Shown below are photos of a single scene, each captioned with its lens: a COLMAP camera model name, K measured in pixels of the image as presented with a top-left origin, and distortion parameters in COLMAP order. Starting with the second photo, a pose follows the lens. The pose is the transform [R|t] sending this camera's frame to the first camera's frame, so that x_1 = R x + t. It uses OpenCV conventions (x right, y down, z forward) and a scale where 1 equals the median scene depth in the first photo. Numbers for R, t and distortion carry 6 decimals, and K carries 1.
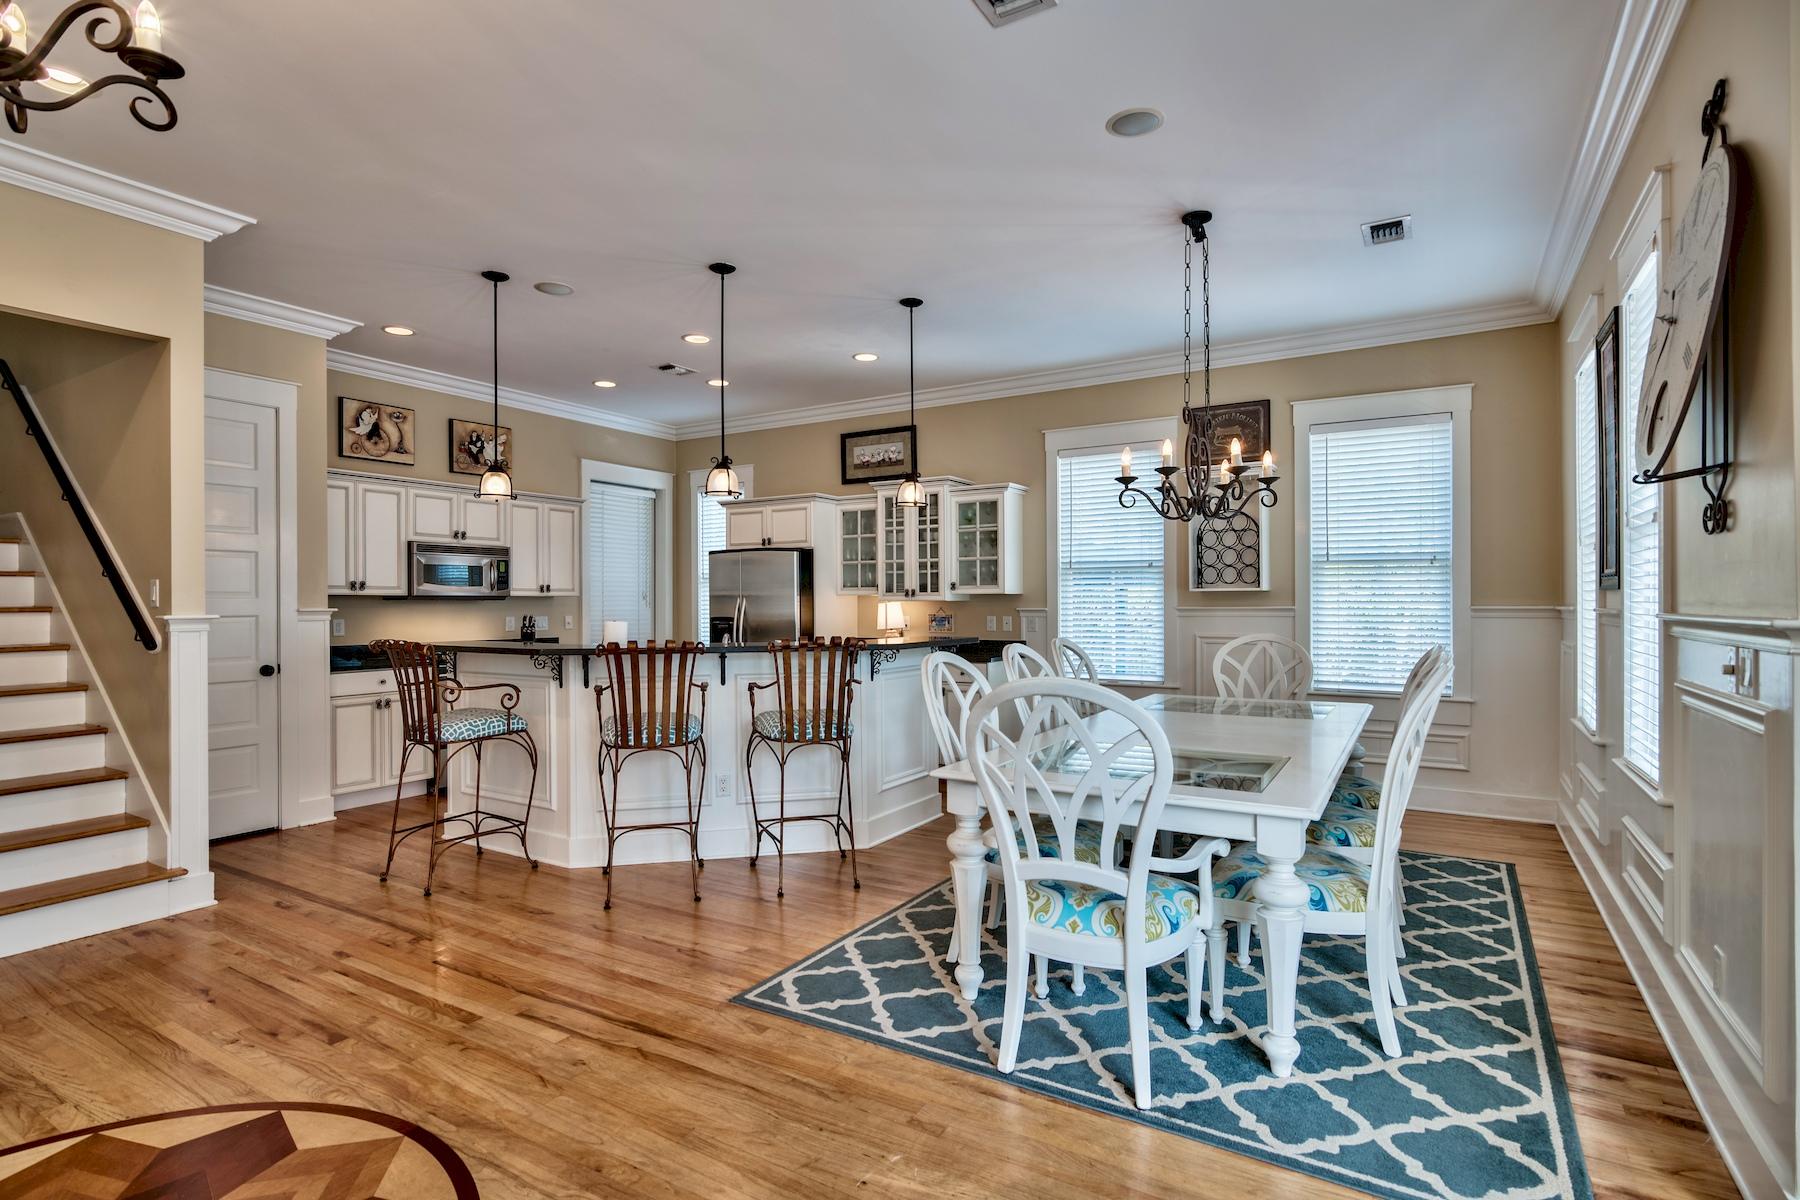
lens RADIAL K [[899.0, 0, 895.3], [0, 899.0, 601.9], [0, 0, 1]] dist [-0.003882, 0.000107]
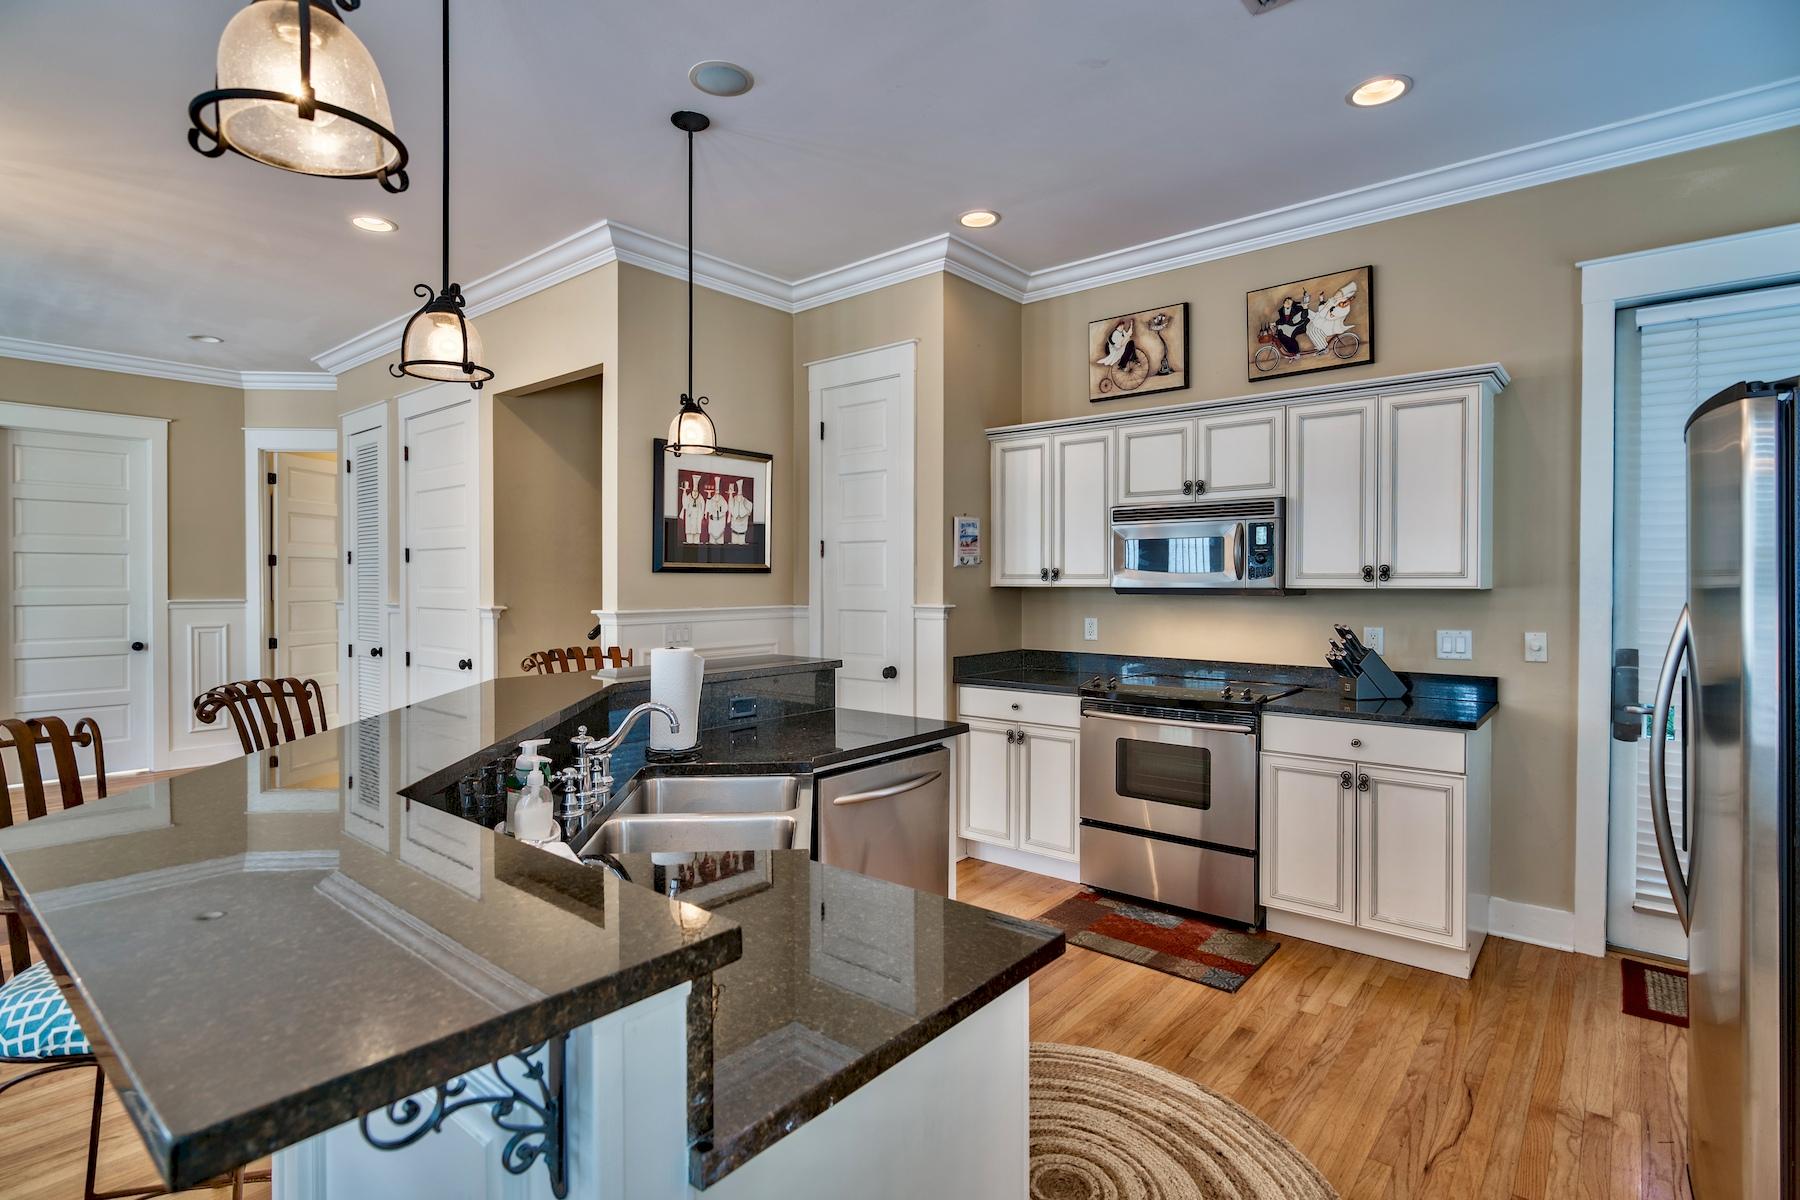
lens RADIAL K [[899.0, 0, 890.8], [0, 899.0, 588.8], [0, 0, 1]] dist [-0.003882, 0.000107]
pose [[-0.161040, 0.007328, -0.986921, 0.146056], [-0.001444, 0.999970, 0.007660, -0.010388], [0.986947, 0.002659, -0.161024, 0.906443]]
